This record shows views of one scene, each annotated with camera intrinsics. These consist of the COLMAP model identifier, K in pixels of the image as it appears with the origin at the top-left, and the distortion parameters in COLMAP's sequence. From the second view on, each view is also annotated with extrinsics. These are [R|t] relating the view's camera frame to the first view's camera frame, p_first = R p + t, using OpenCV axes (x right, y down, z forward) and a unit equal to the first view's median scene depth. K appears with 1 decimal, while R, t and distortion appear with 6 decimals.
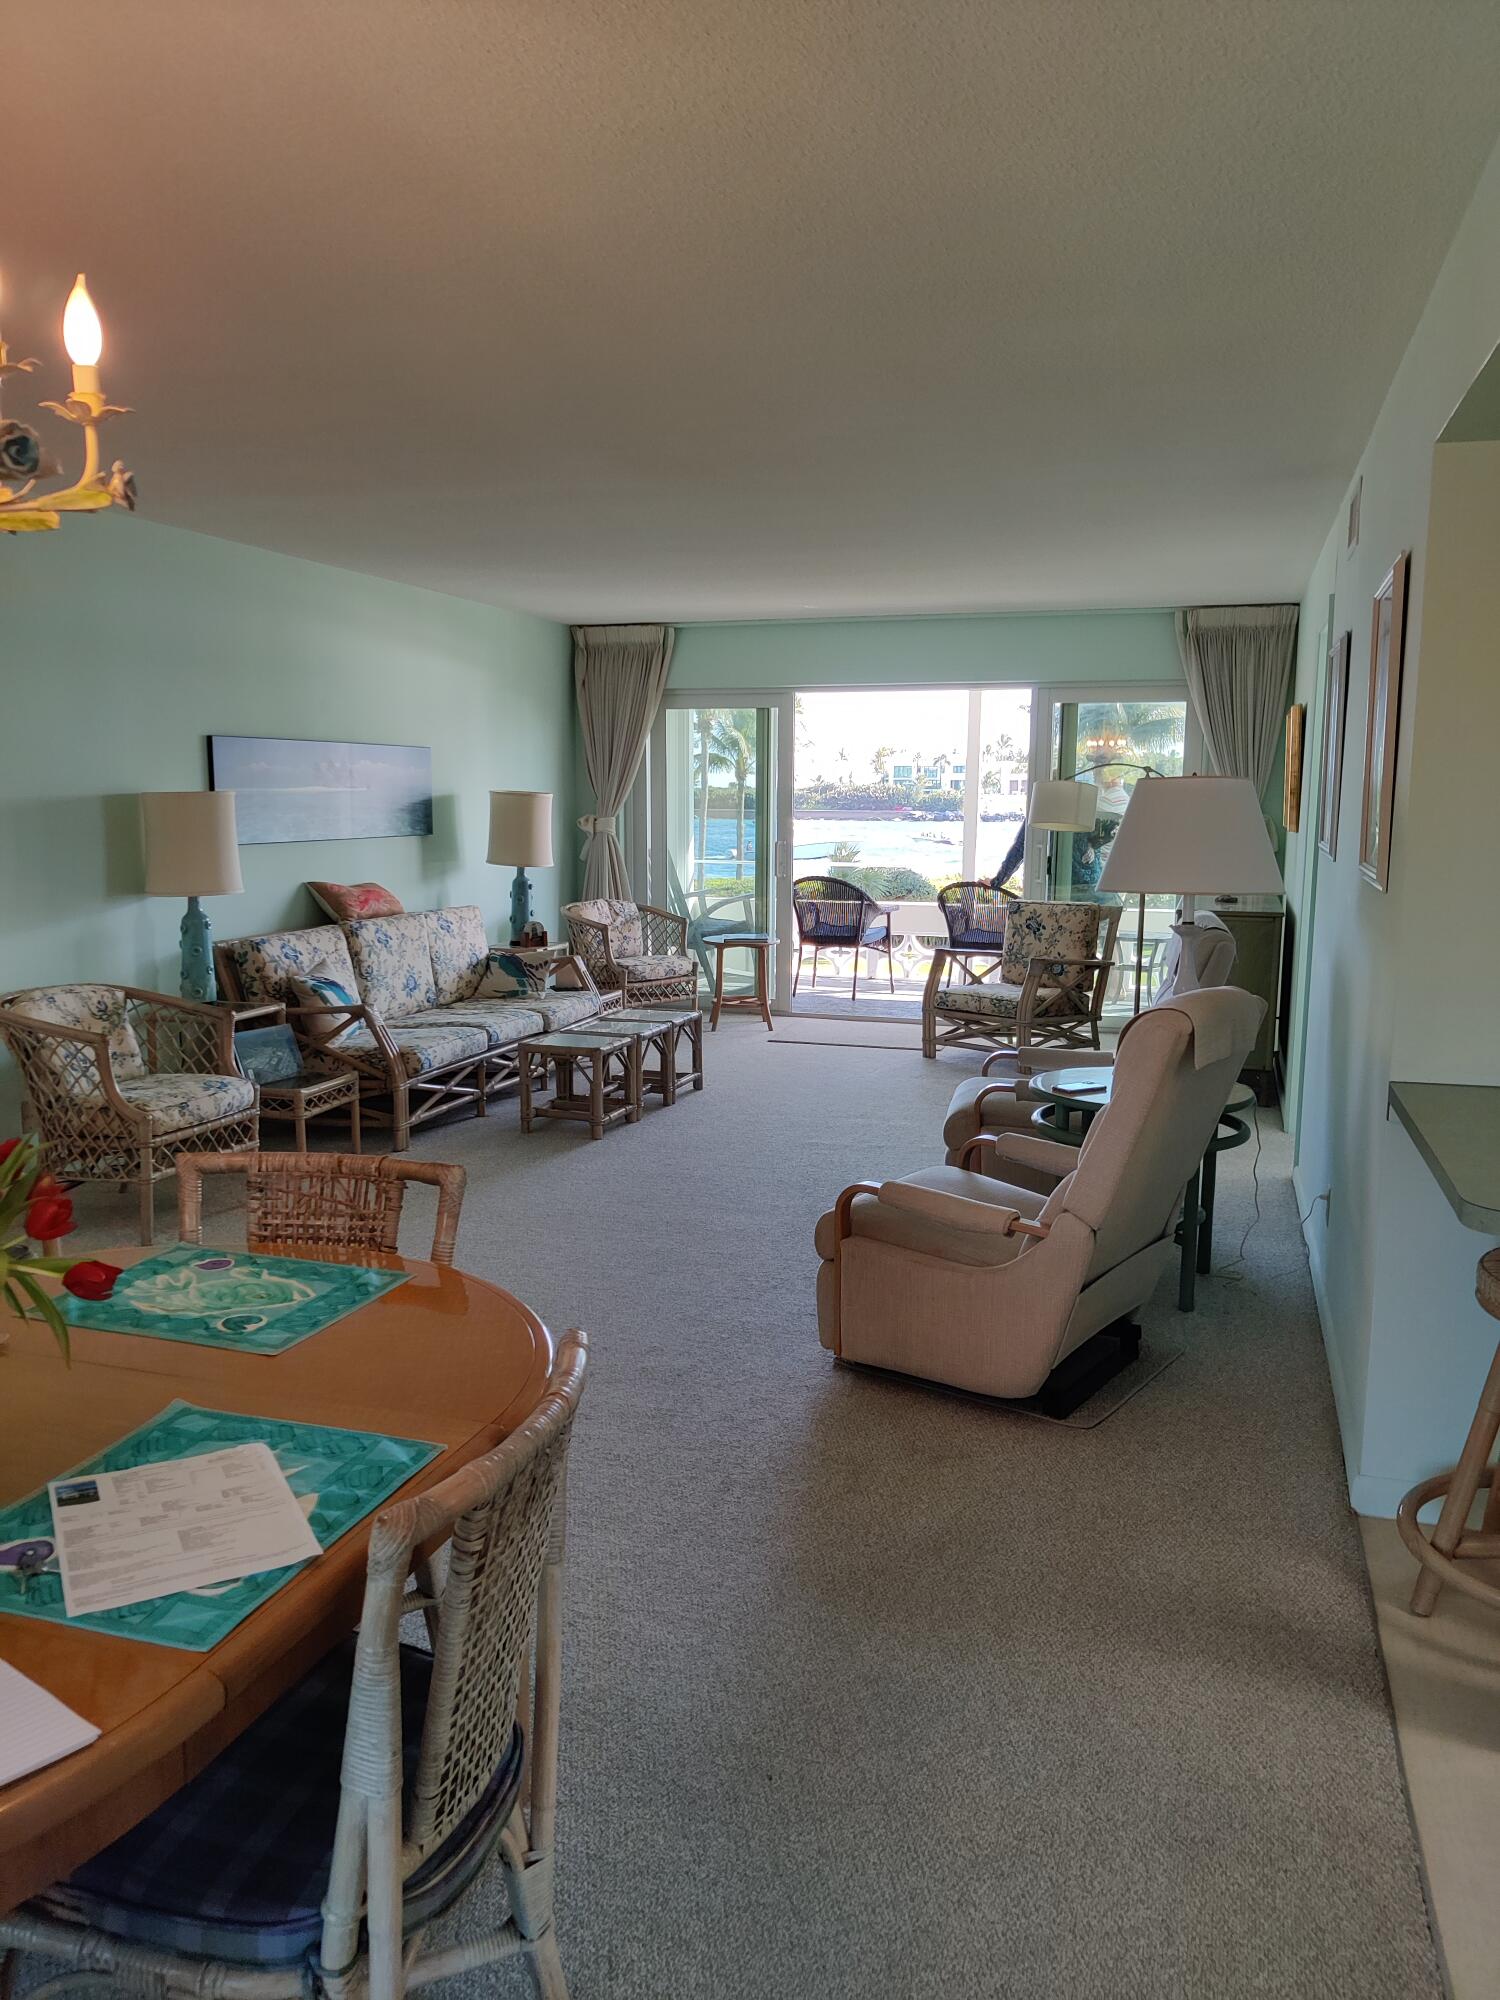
lens RADIAL K [[1523.1, 0, 750.0], [0, 1523.1, 1000.0], [0, 0, 1]] dist [0.078799, -0.053900]
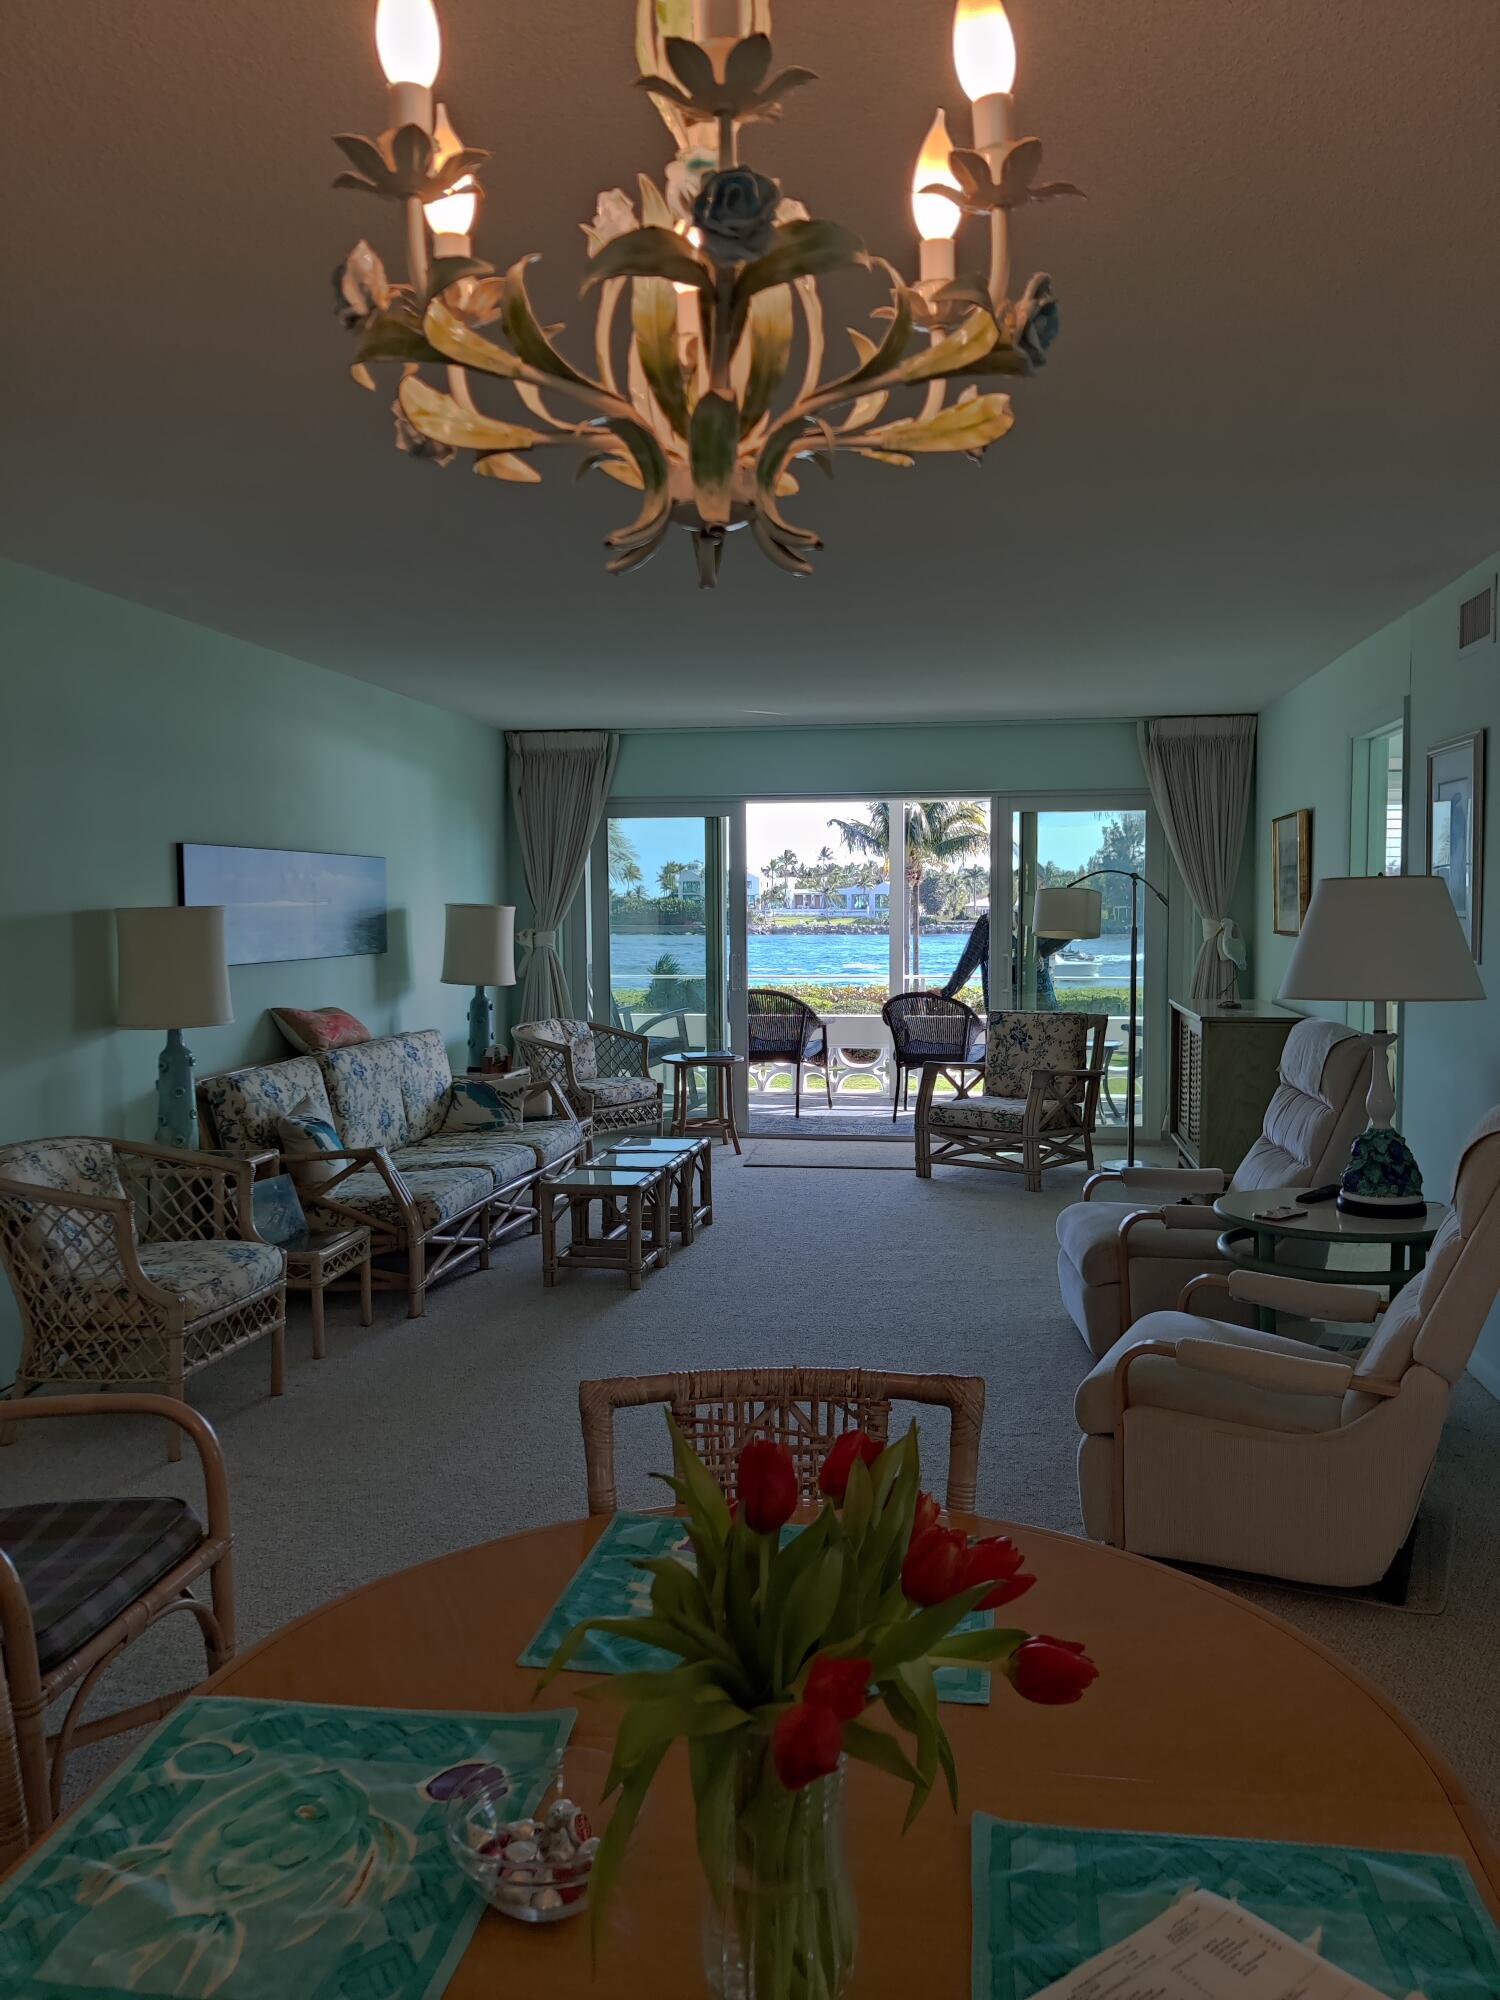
lens RADIAL K [[1490.1, 0, 752.1], [0, 1490.1, 977.9], [0, 0, 1]] dist [0.082806, -0.139124]
pose [[0.984837, -0.018914, 0.172447, -0.158706], [0.034150, 0.995725, -0.085822, -0.010614], [-0.170087, 0.090410, 0.981273, 0.102879]]
